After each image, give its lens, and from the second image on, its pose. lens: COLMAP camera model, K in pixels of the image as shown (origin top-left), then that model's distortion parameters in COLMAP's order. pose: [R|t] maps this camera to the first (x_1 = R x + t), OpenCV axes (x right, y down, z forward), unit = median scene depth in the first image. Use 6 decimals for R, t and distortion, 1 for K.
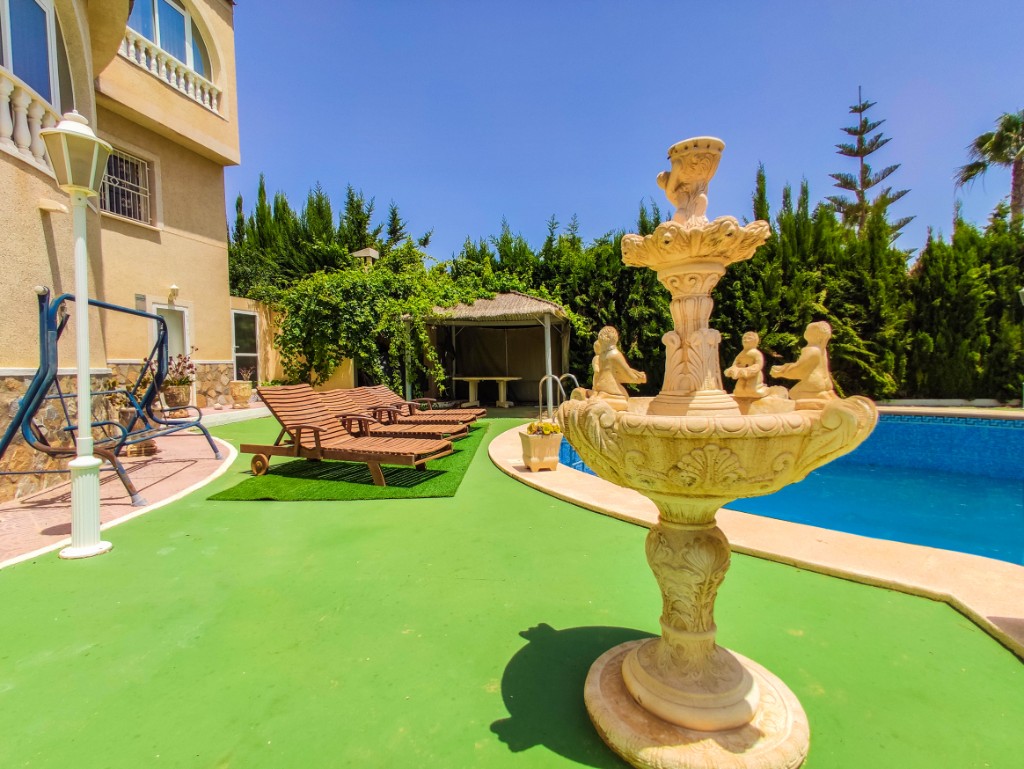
lens RADIAL K [[502.2, 0, 501.5], [0, 502.2, 384.4], [0, 0, 1]] dist [0.000017, 0.005338]
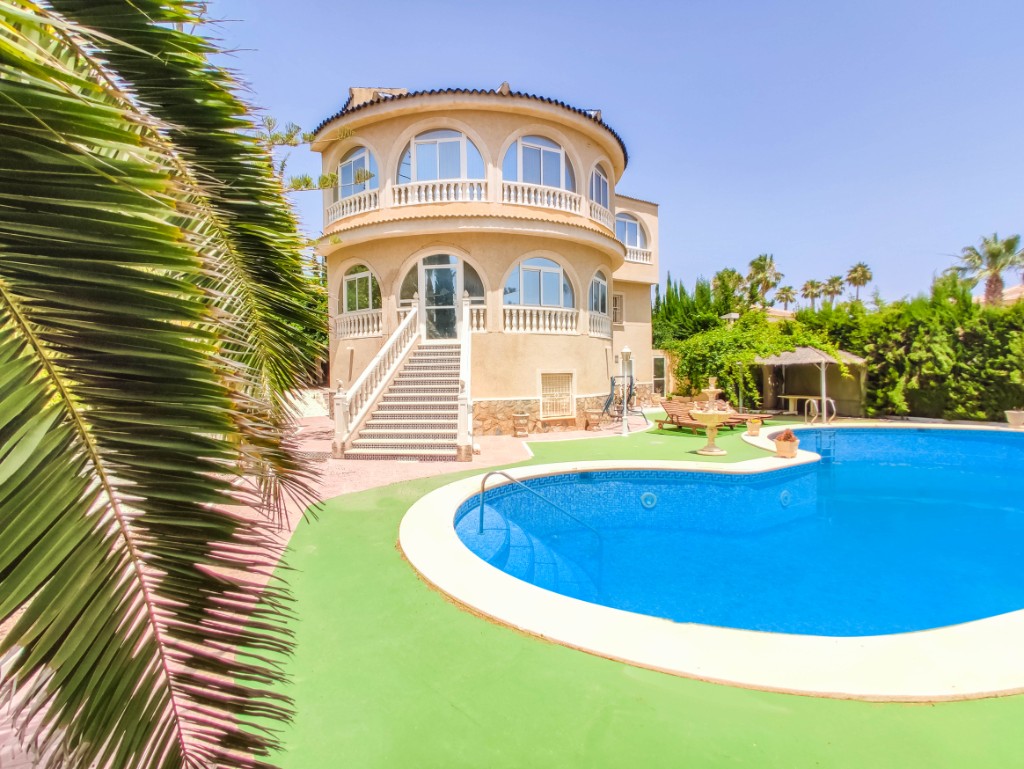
lens RADIAL K [[502.2, 0, 501.5], [0, 502.2, 384.4], [0, 0, 1]] dist [0.000017, 0.005338]
pose [[0.713524, 0.025945, -0.700150, 0.410687], [-0.026374, 0.999600, 0.010165, -0.044404], [0.700134, 0.011213, 0.713923, -0.797341]]
